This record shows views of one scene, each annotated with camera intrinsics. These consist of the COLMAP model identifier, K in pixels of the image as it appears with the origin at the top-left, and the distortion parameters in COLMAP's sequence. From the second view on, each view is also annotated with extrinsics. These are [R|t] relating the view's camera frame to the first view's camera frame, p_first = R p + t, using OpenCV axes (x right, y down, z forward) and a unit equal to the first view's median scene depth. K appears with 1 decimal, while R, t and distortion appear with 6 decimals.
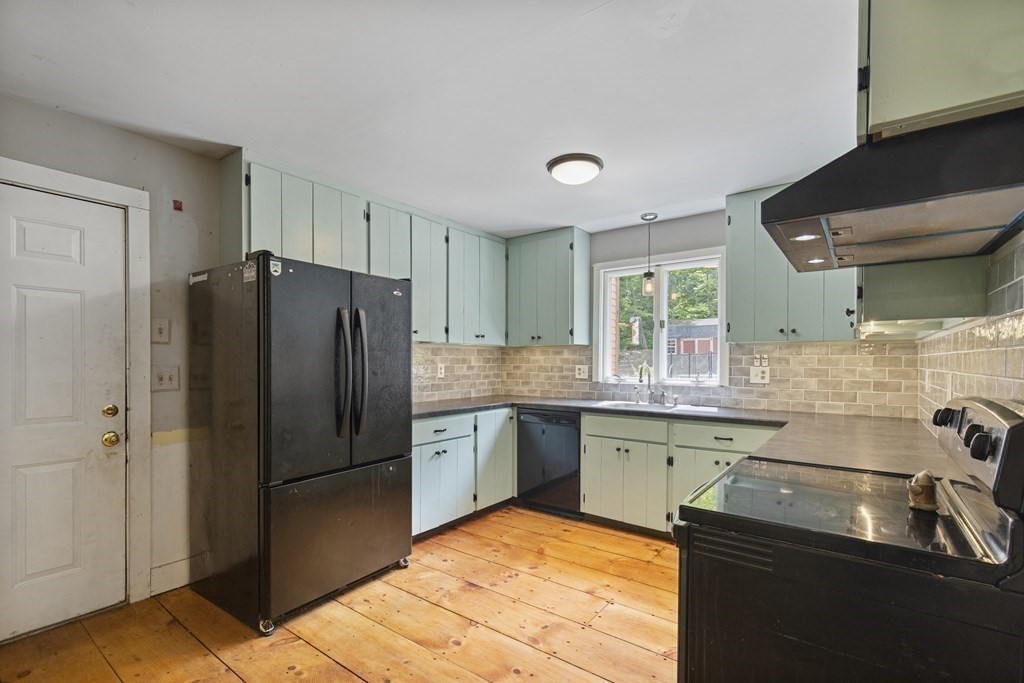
lens RADIAL K [[467.6, 0, 513.5], [0, 467.6, 364.5], [0, 0, 1]] dist [-0.000938, -0.000109]
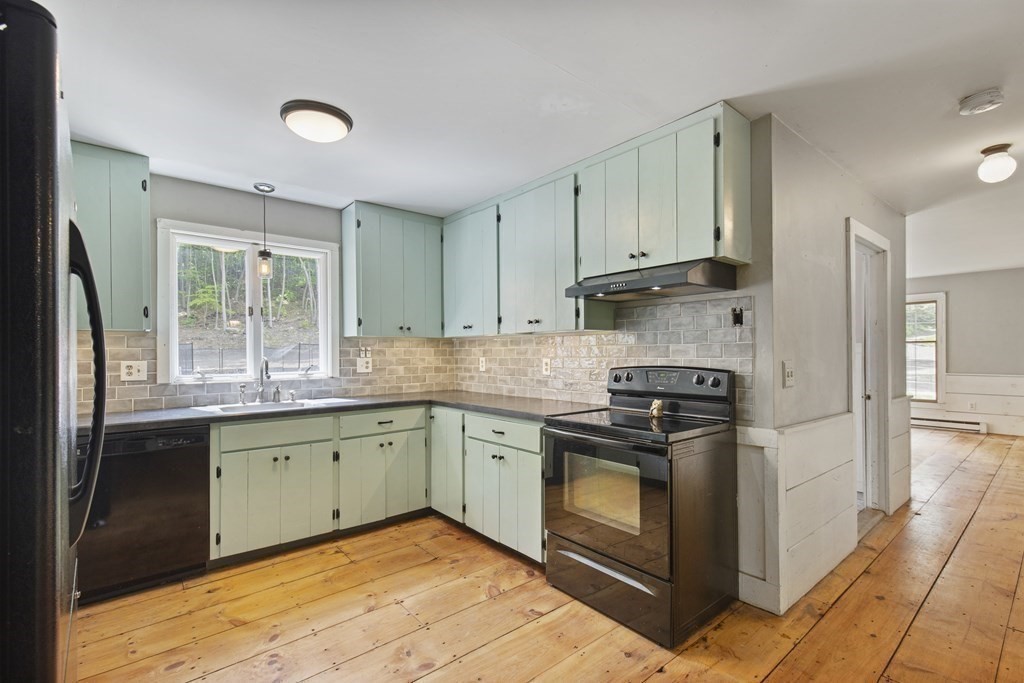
lens RADIAL K [[466.3, 0, 513.7], [0, 466.3, 347.9], [0, 0, 1]] dist [0.019531, -0.000418]
pose [[0.238600, 0.003734, 0.971111, -0.496566], [0.013145, 0.999889, -0.007075, -0.006732], [-0.971029, 0.014453, 0.238524, 0.382976]]
